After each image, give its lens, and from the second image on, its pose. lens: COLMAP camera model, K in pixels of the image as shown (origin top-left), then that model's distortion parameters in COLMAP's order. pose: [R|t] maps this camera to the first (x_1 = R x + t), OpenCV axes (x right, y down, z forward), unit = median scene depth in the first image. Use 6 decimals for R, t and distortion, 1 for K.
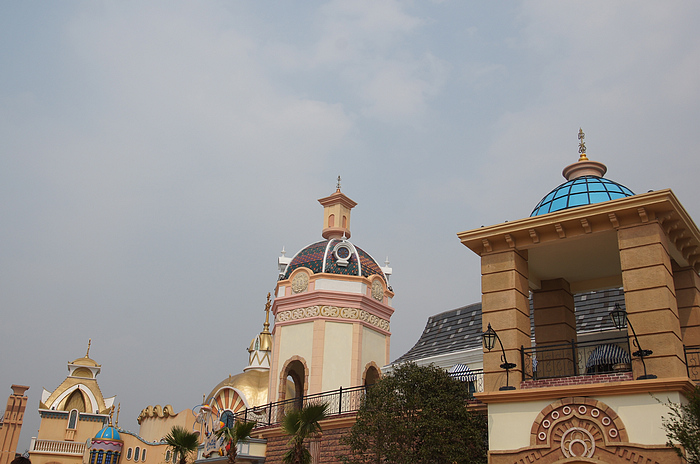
lens RADIAL K [[732.1, 0, 349.3], [0, 732.1, 230.0], [0, 0, 1]] dist [-0.012649, 0.000000]
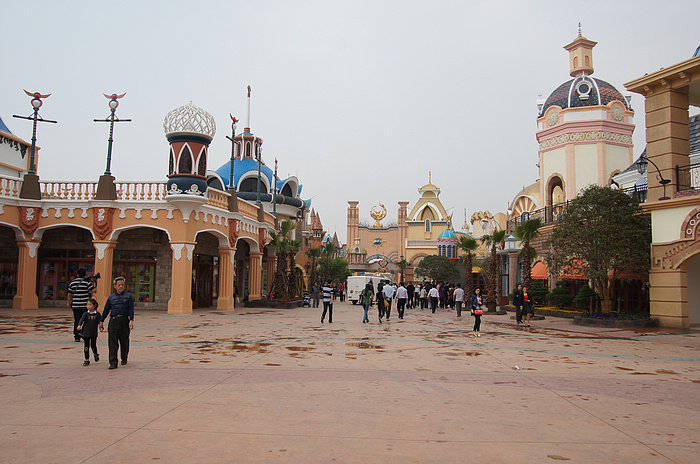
lens RADIAL K [[570.5, 0, 347.4], [0, 570.5, 229.8], [0, 0, 1]] dist [-0.071359, 0.031290]
pose [[0.854563, -0.079669, -0.513201, 0.122370], [0.222262, 0.949201, 0.222749, -0.044979], [0.469385, -0.304418, 0.828859, -0.075640]]
